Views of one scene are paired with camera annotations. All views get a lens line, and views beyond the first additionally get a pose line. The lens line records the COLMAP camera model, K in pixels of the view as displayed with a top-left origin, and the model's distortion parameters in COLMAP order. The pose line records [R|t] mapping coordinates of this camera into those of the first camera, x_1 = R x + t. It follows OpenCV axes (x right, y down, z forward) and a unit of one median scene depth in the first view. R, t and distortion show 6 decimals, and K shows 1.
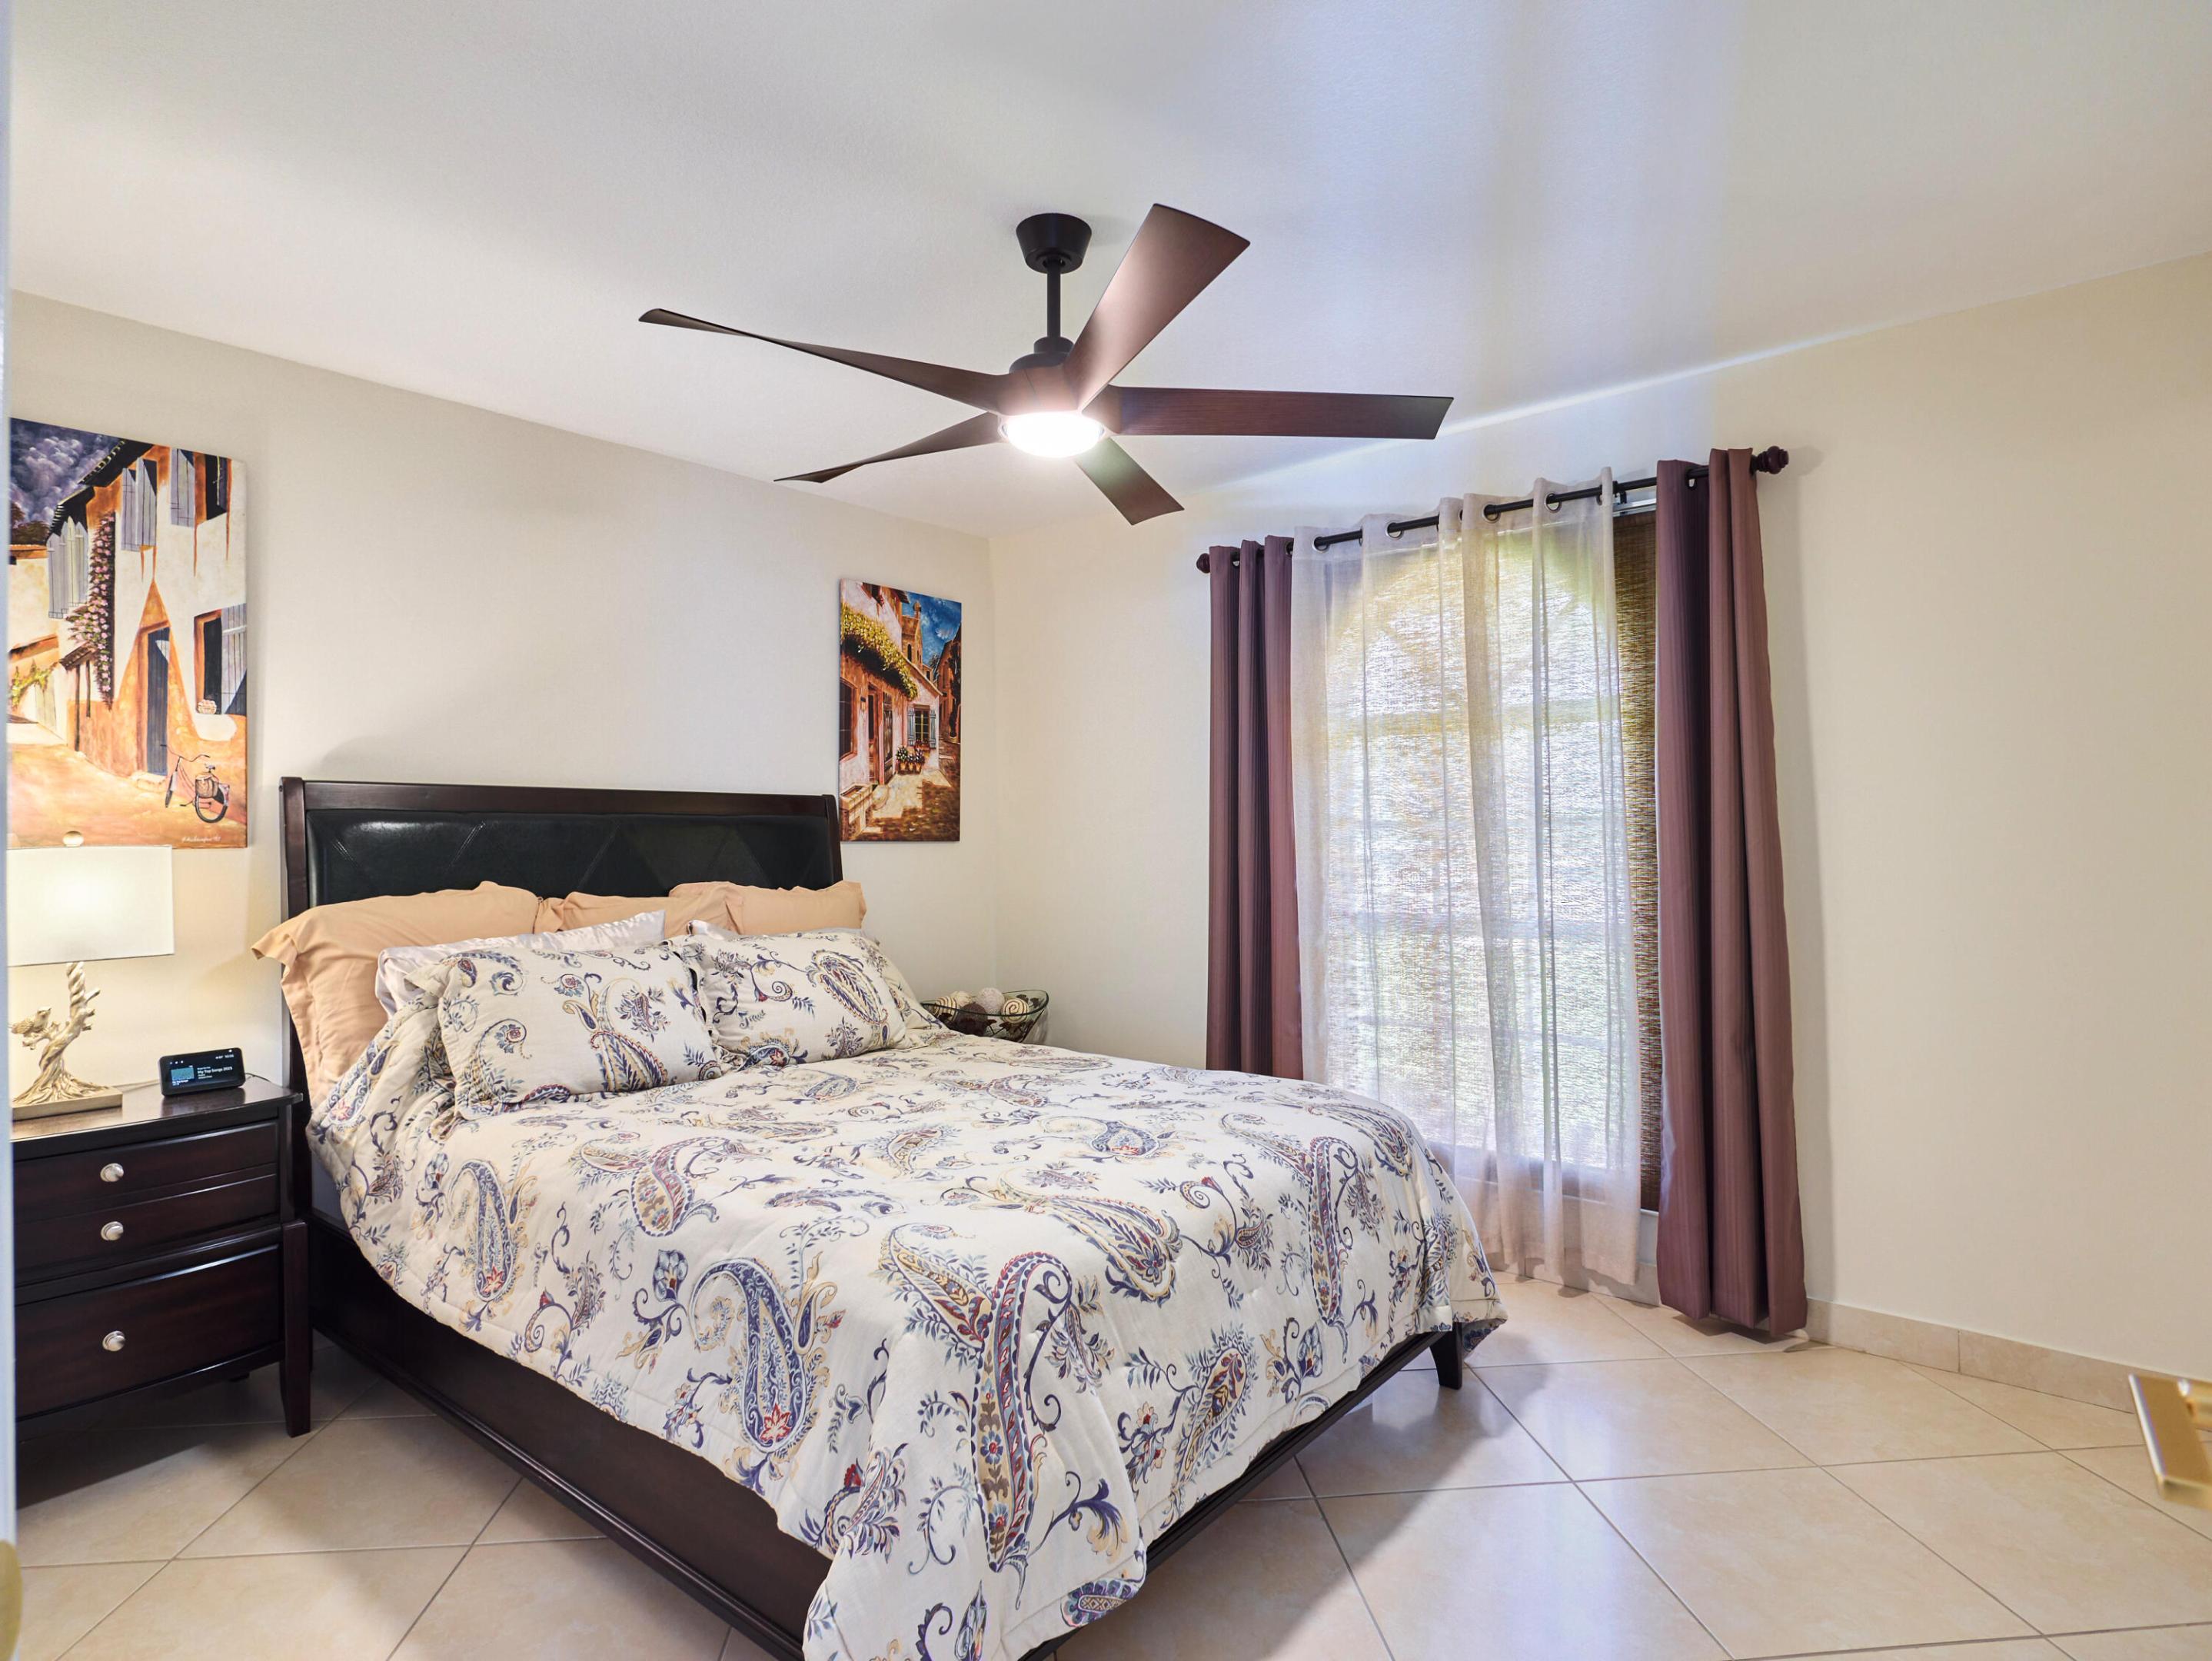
lens RADIAL K [[1182.8, 0, 1102.3], [0, 1182.8, 819.4], [0, 0, 1]] dist [-0.018600, 0.002895]
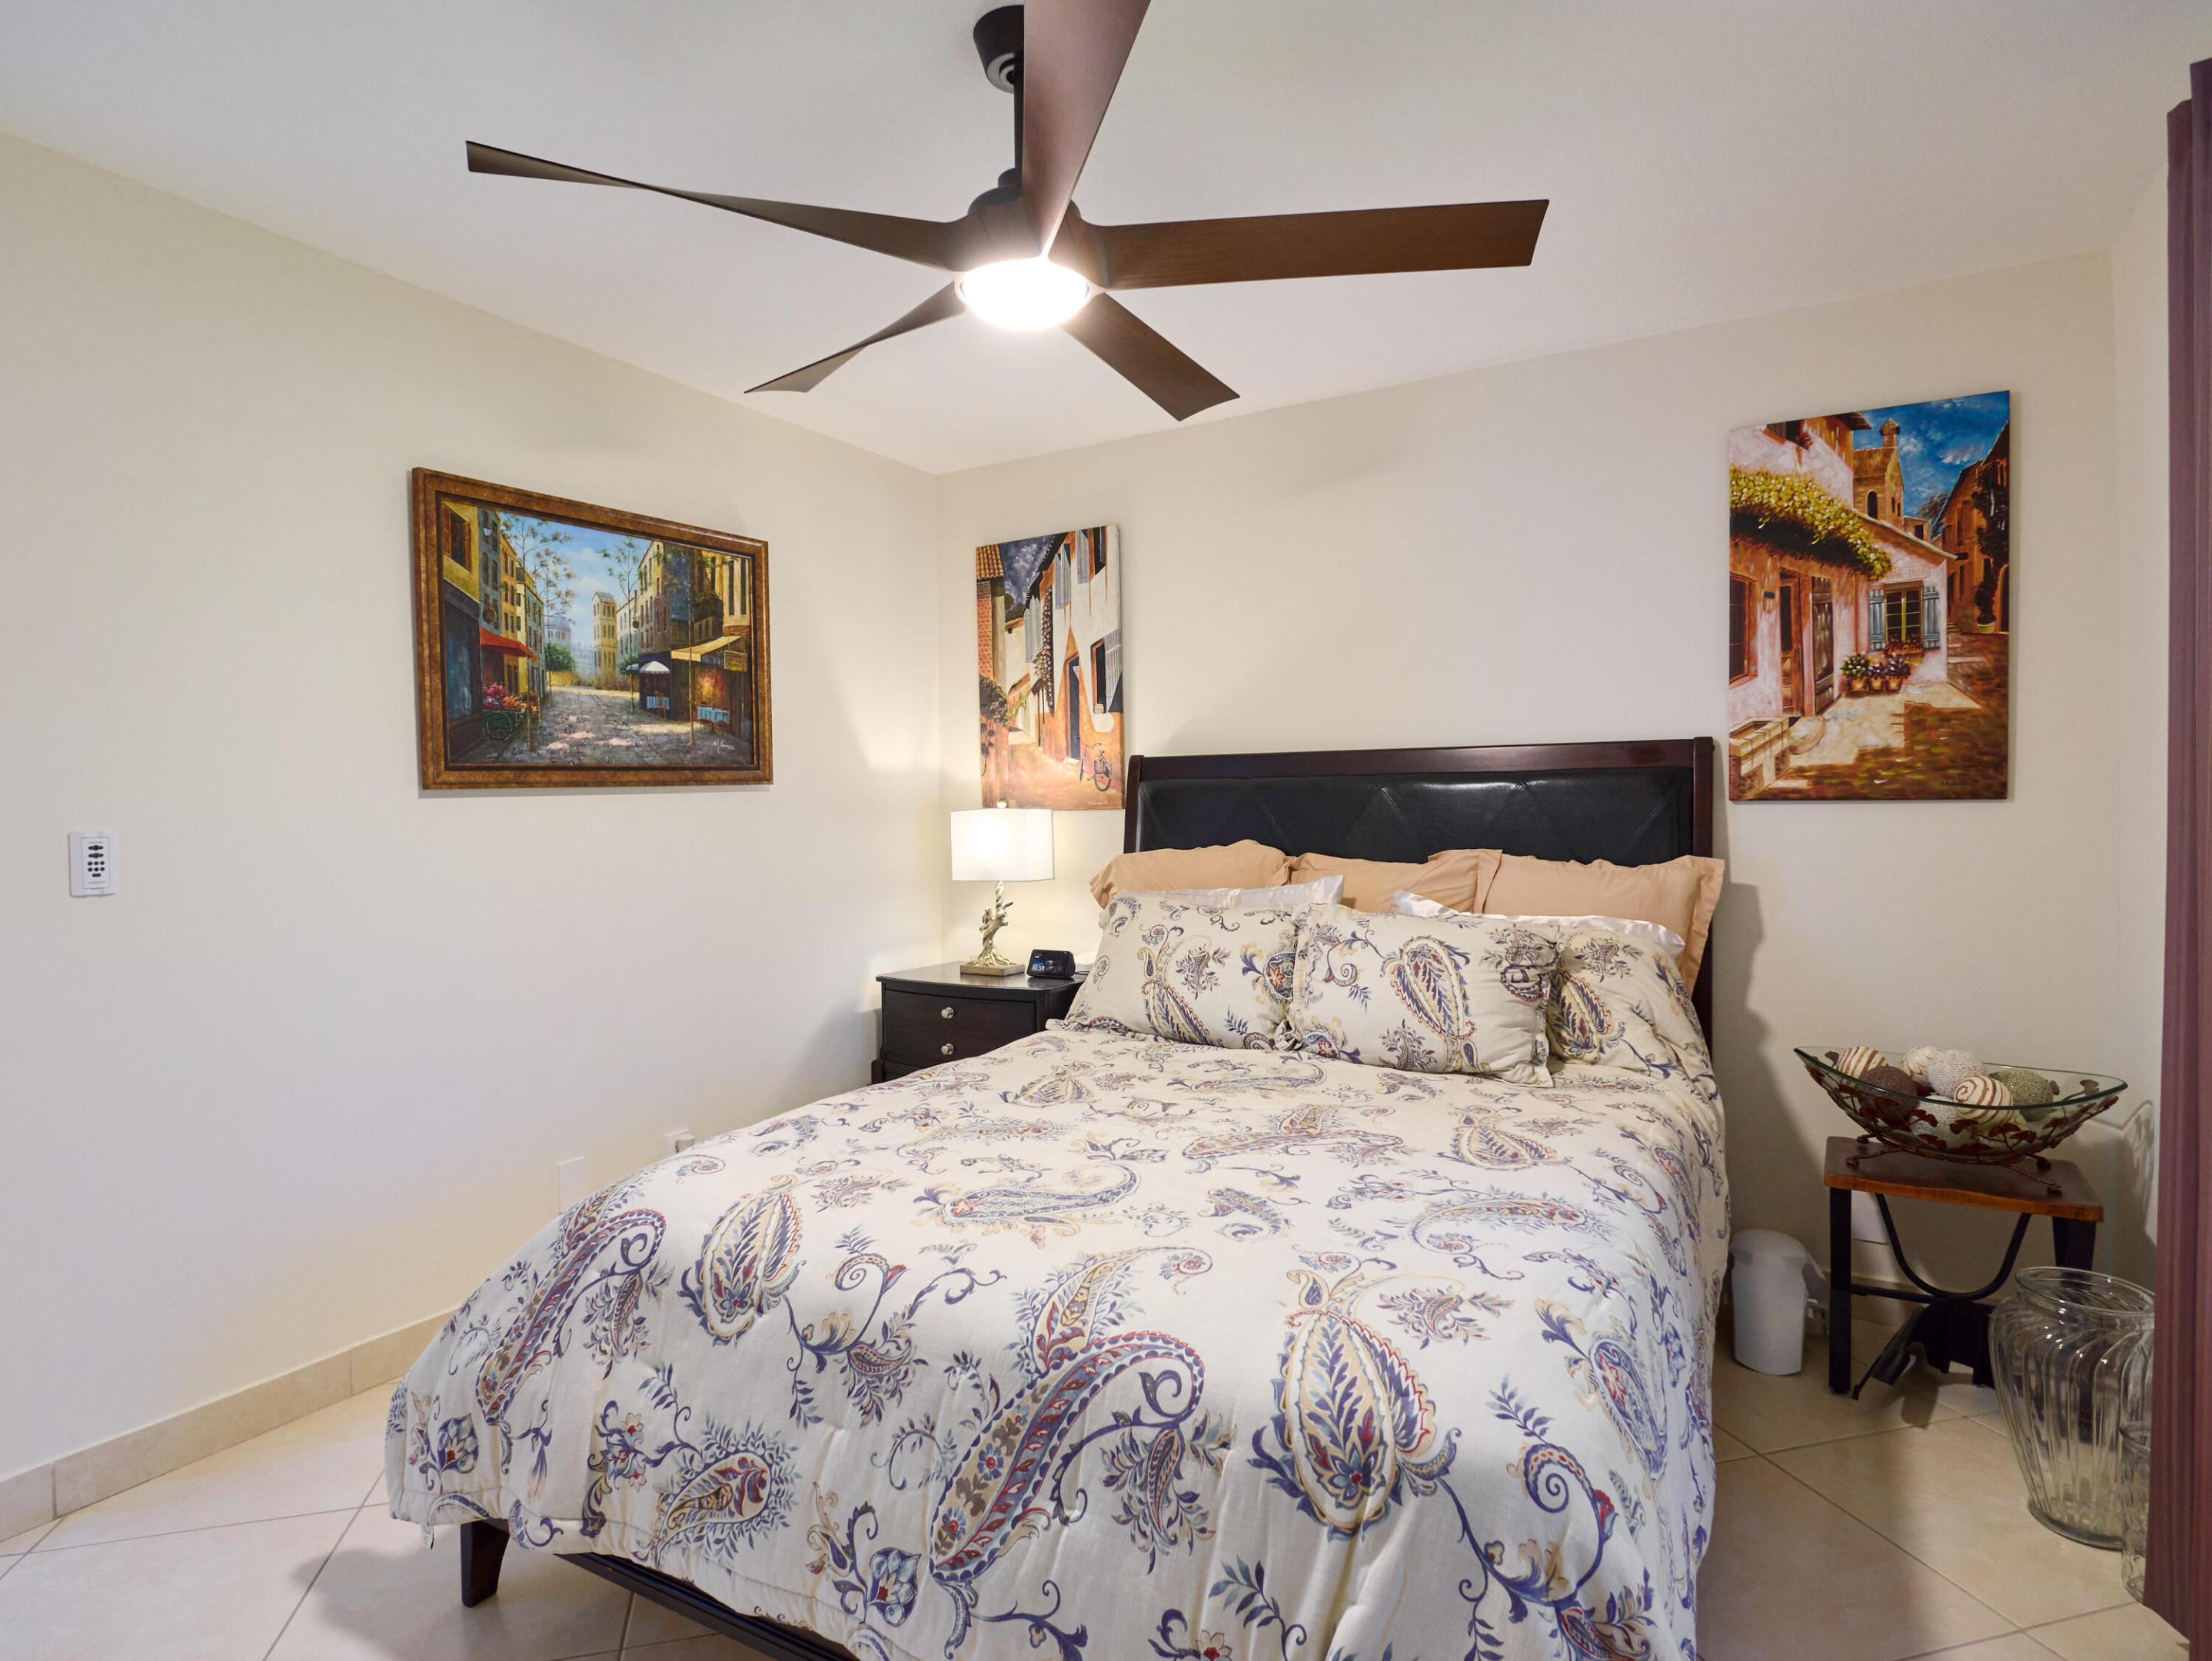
lens RADIAL K [[1182.8, 0, 1102.3], [0, 1182.8, 819.4], [0, 0, 1]] dist [-0.018600, 0.002895]
pose [[0.166189, 0.014127, -0.985993, 0.629715], [0.026015, 0.999487, 0.018705, 0.009952], [0.985751, -0.028759, 0.165736, 0.762290]]
